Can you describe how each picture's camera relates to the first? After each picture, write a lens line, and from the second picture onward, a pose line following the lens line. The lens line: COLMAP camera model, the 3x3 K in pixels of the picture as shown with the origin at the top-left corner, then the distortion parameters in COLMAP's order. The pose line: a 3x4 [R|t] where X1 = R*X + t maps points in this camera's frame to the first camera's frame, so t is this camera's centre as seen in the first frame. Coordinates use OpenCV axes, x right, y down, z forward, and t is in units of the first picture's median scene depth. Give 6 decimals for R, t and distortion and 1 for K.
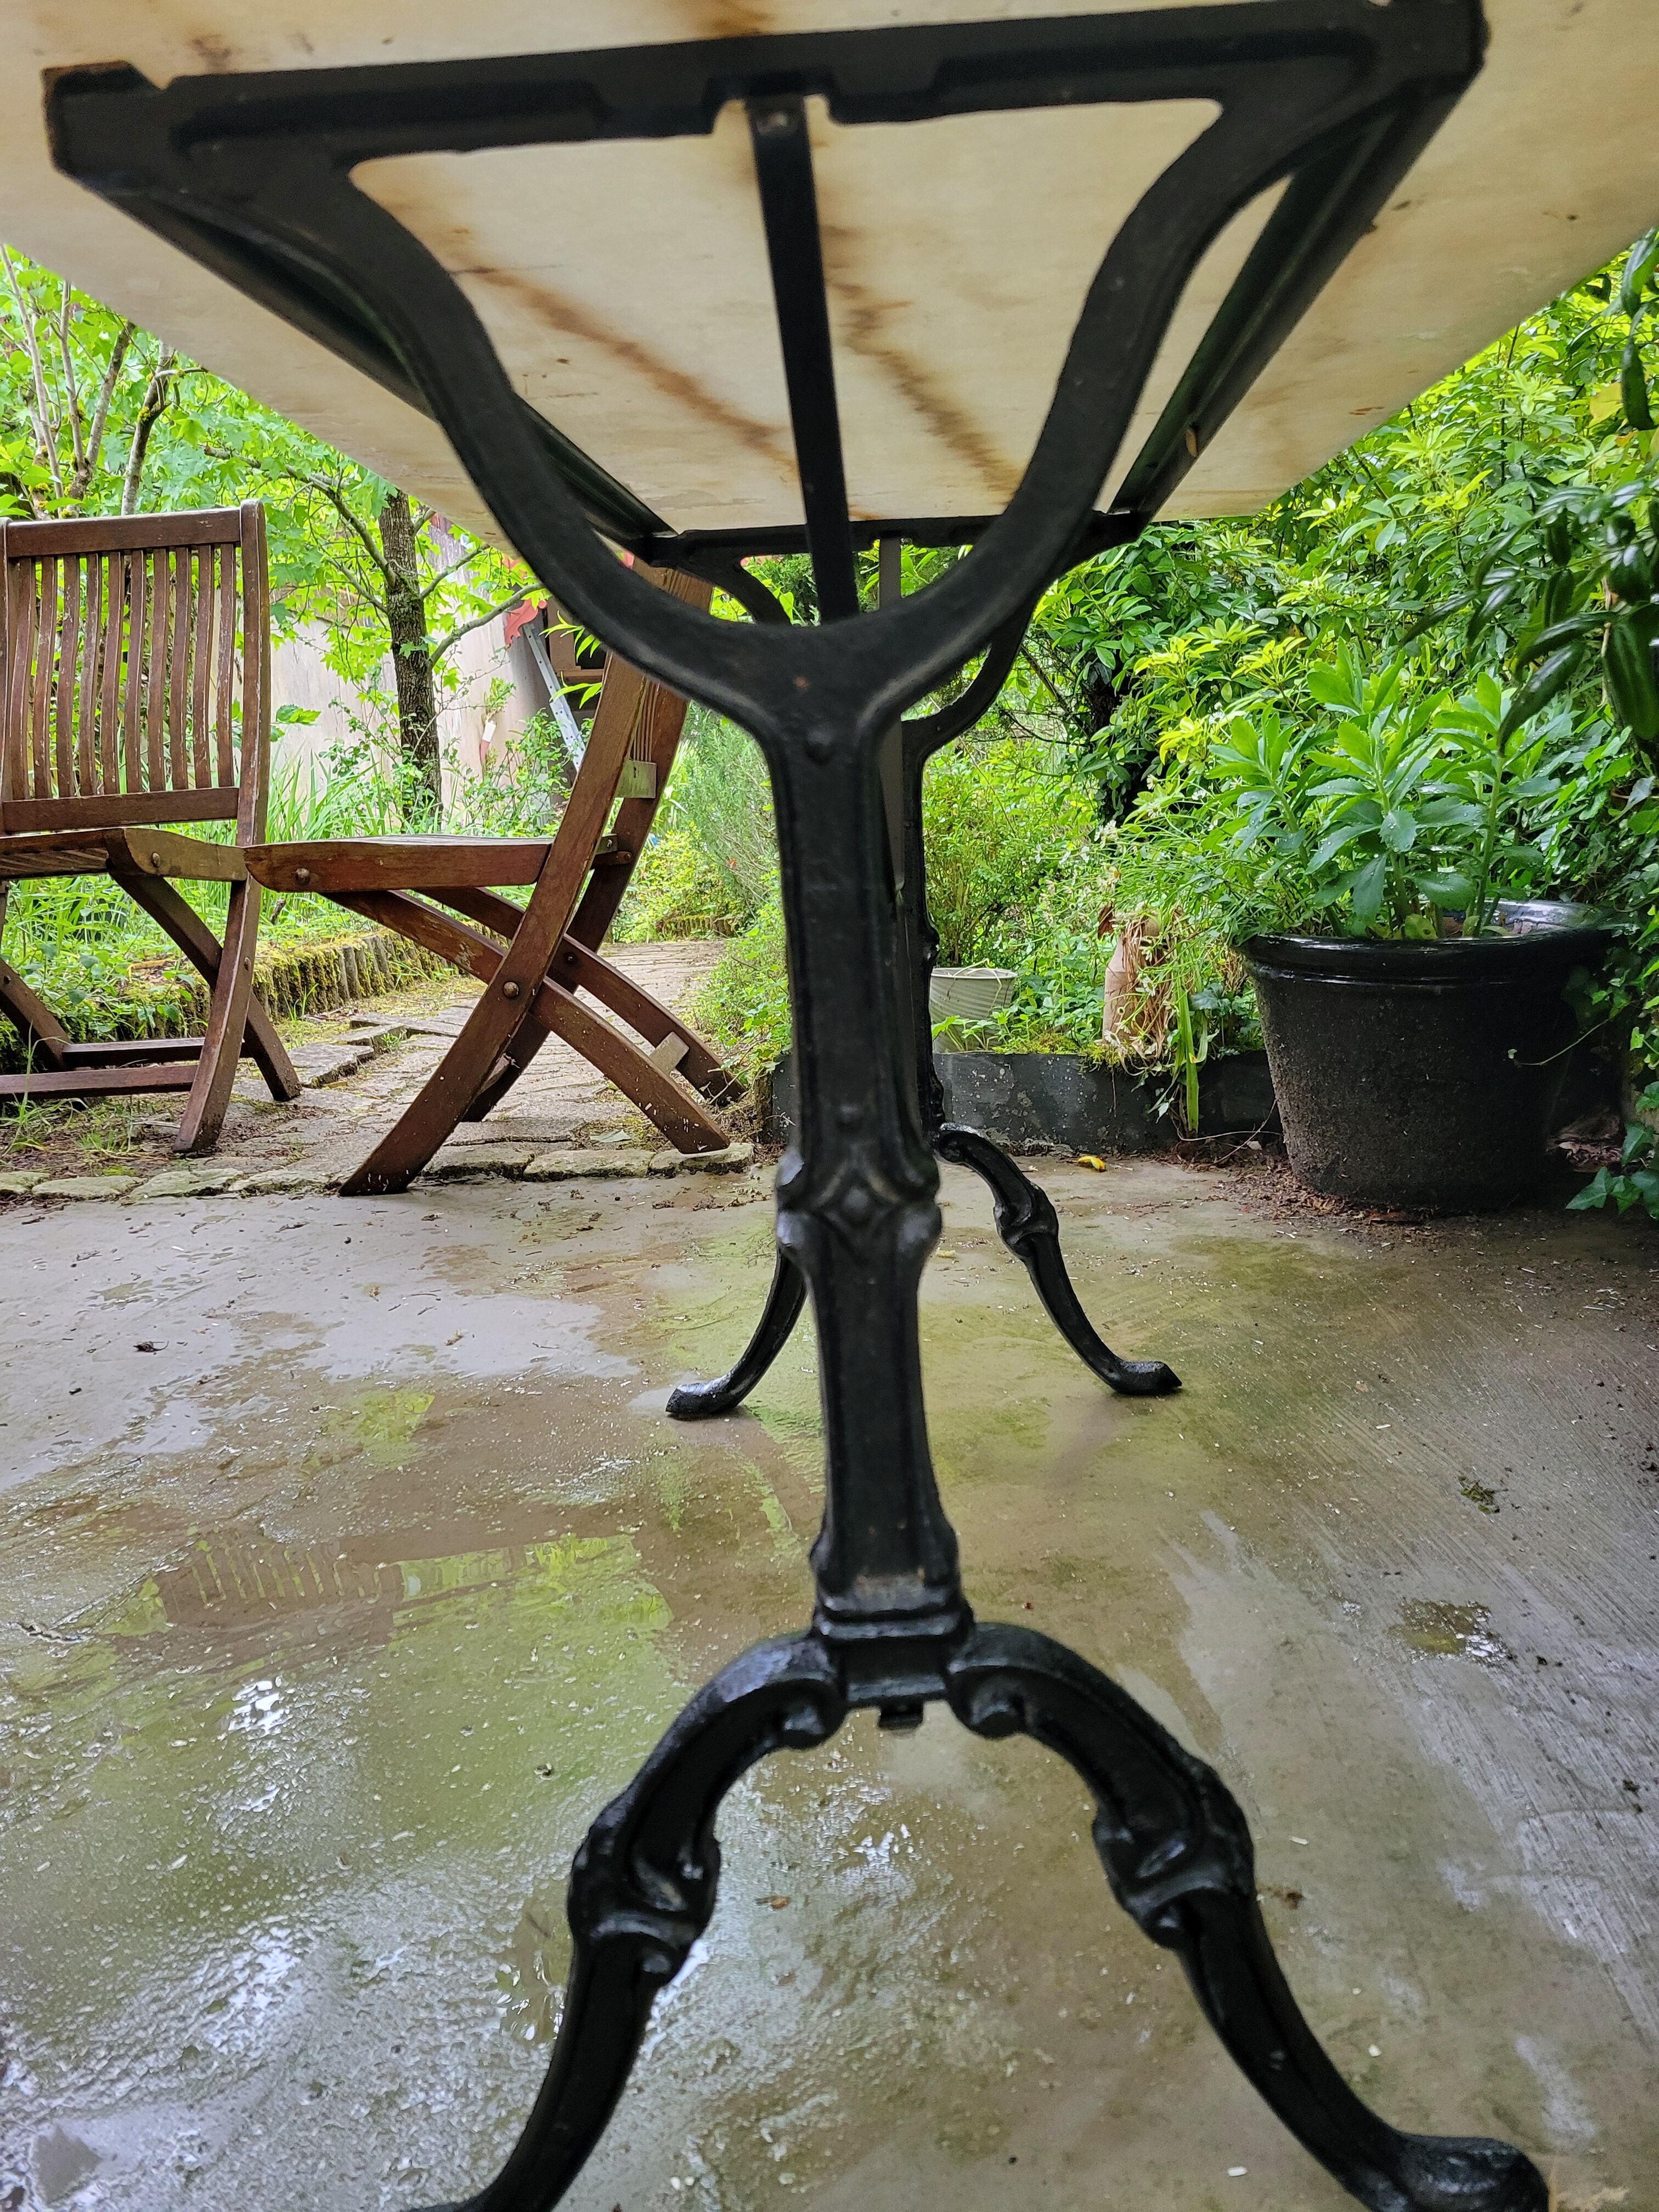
lens RADIAL K [[1655.0, 0, 835.6], [0, 1655.0, 1105.3], [0, 0, 1]] dist [0.063786, -0.049952]
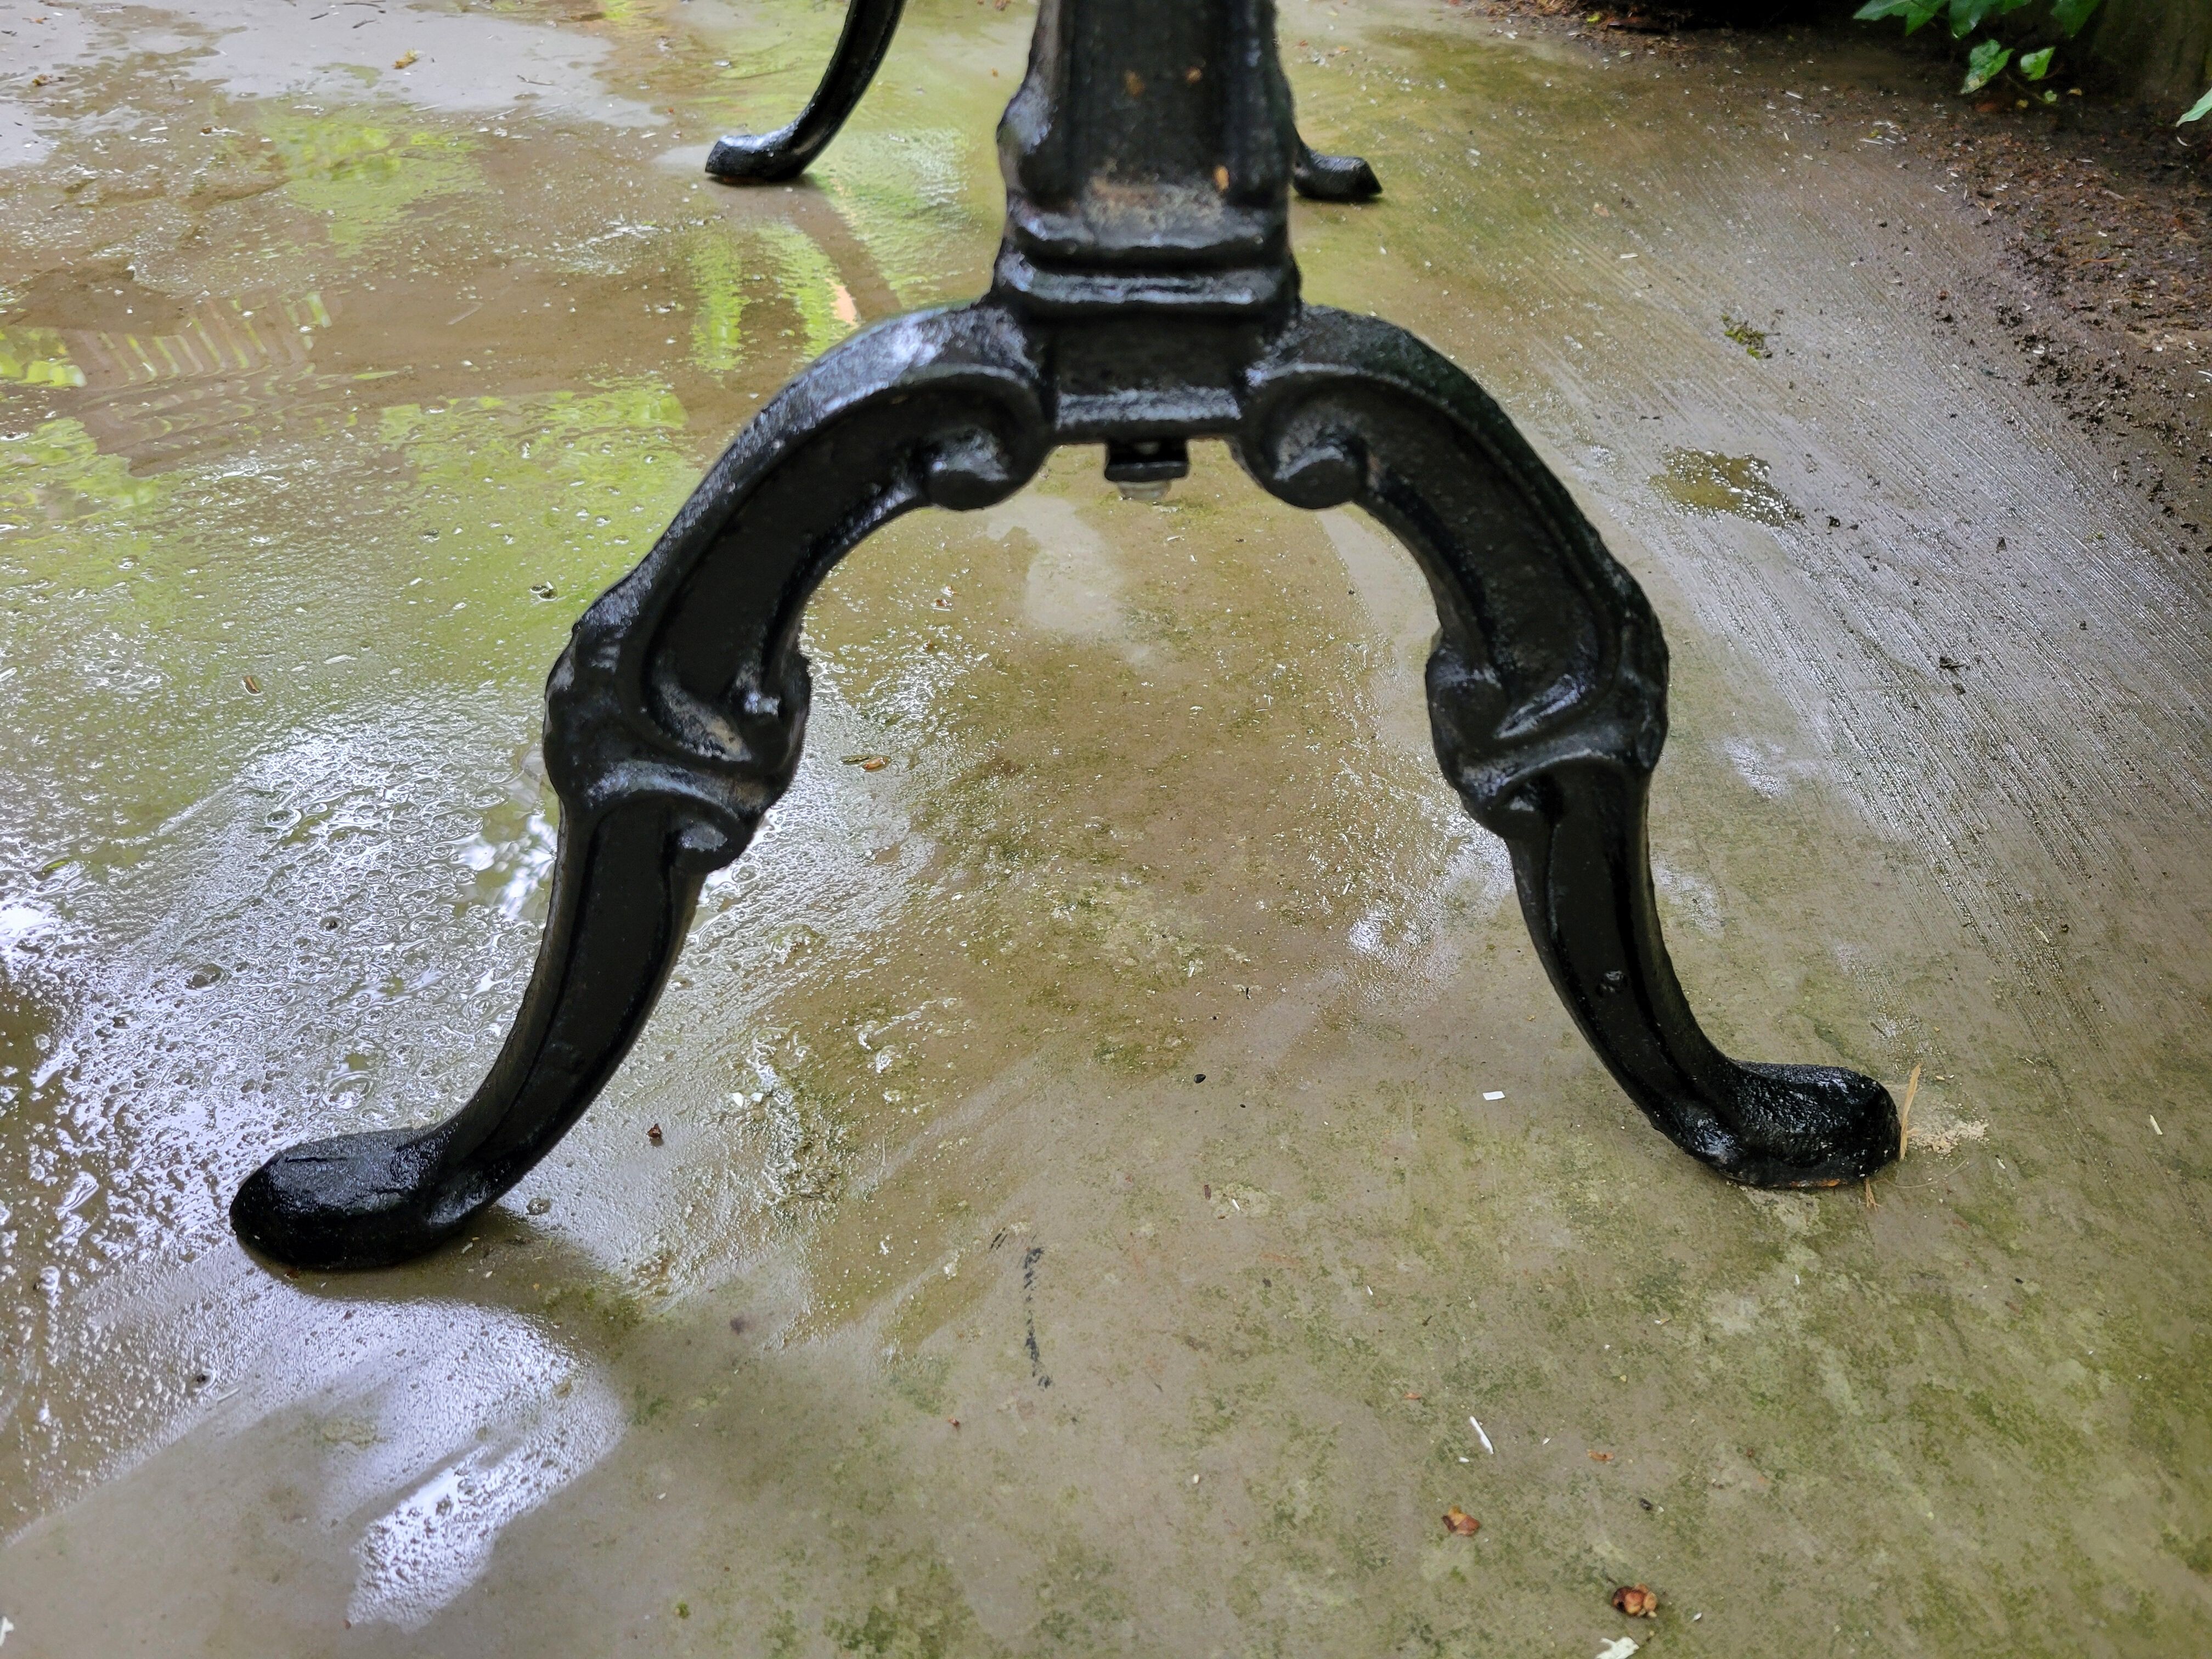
lens RADIAL K [[1655.0, 0, 1110.9], [0, 1655.0, 830.0], [0, 0, 1]] dist [0.063786, -0.049952]
pose [[0.989831, 0.029801, 0.139089, -0.025198], [-0.090229, 0.887455, 0.451975, 0.127770], [-0.109966, -0.459929, 0.881120, 0.260235]]
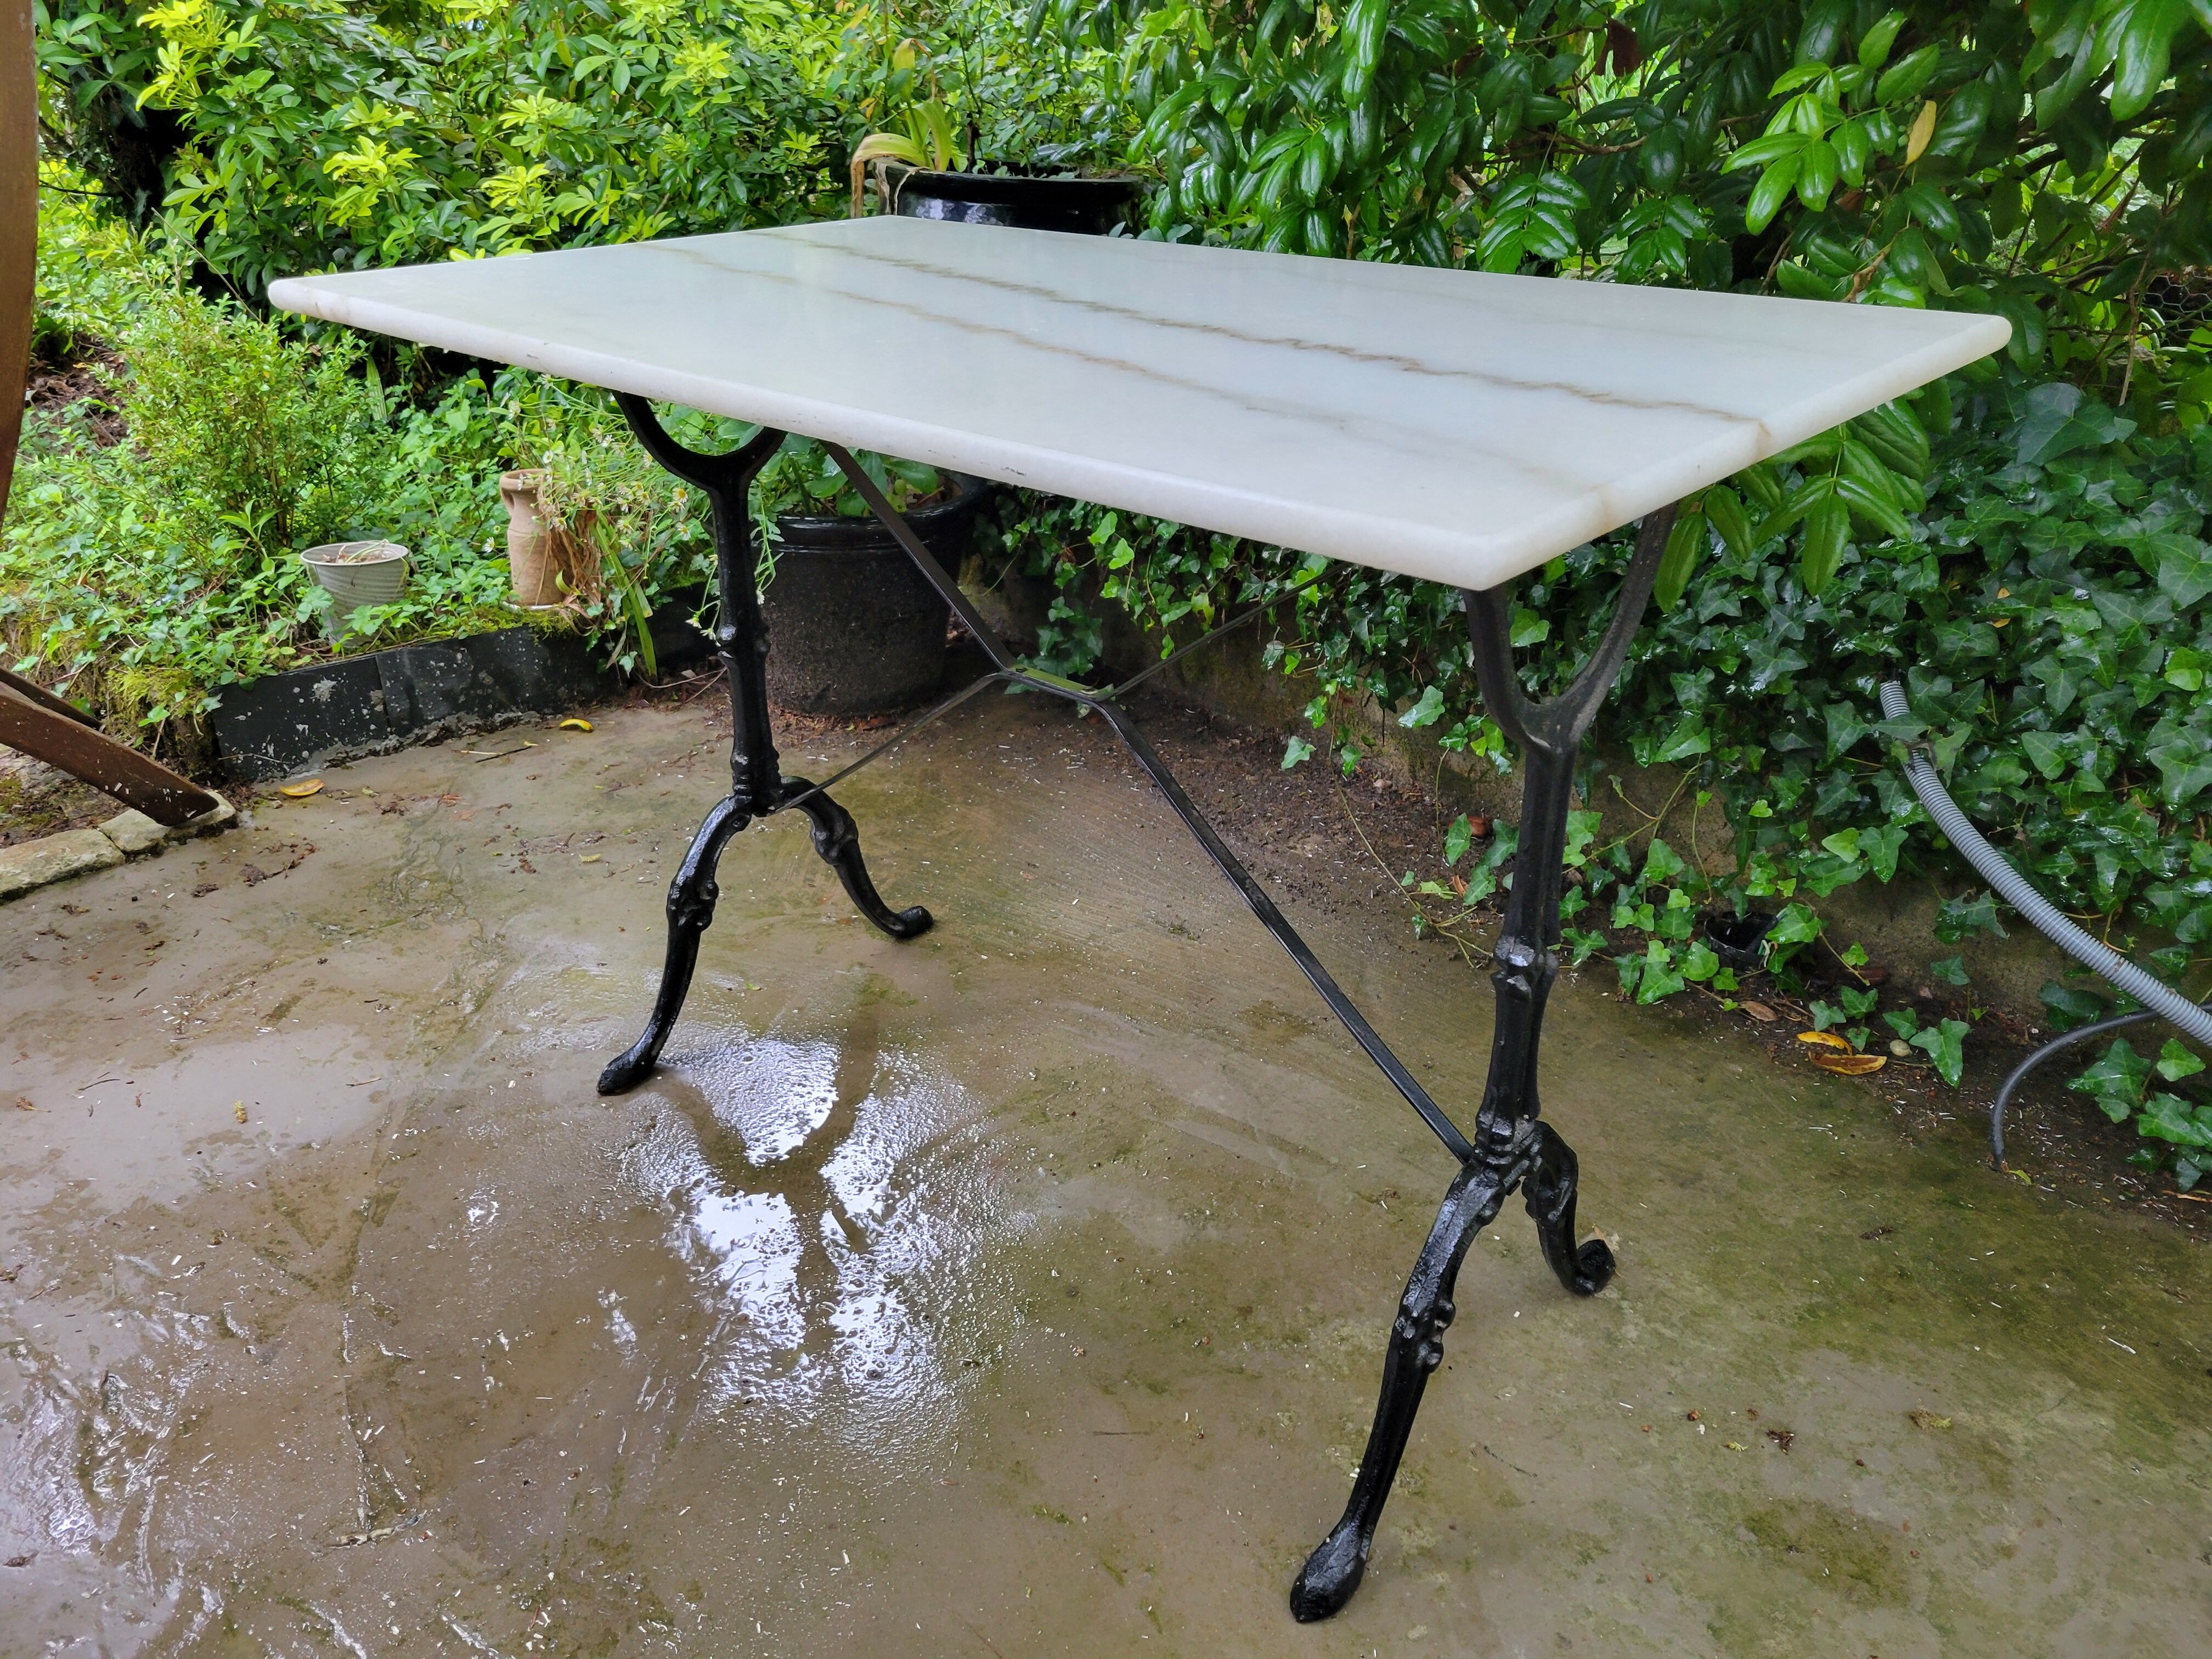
lens RADIAL K [[1655.0, 0, 1084.7], [0, 1655.0, 815.0], [0, 0, 1]] dist [0.063786, -0.049952]
pose [[0.657032, -0.286136, 0.697449, -0.863667], [0.118212, 0.952827, 0.279545, -0.373514], [-0.744537, -0.101223, 0.659863, 0.062305]]
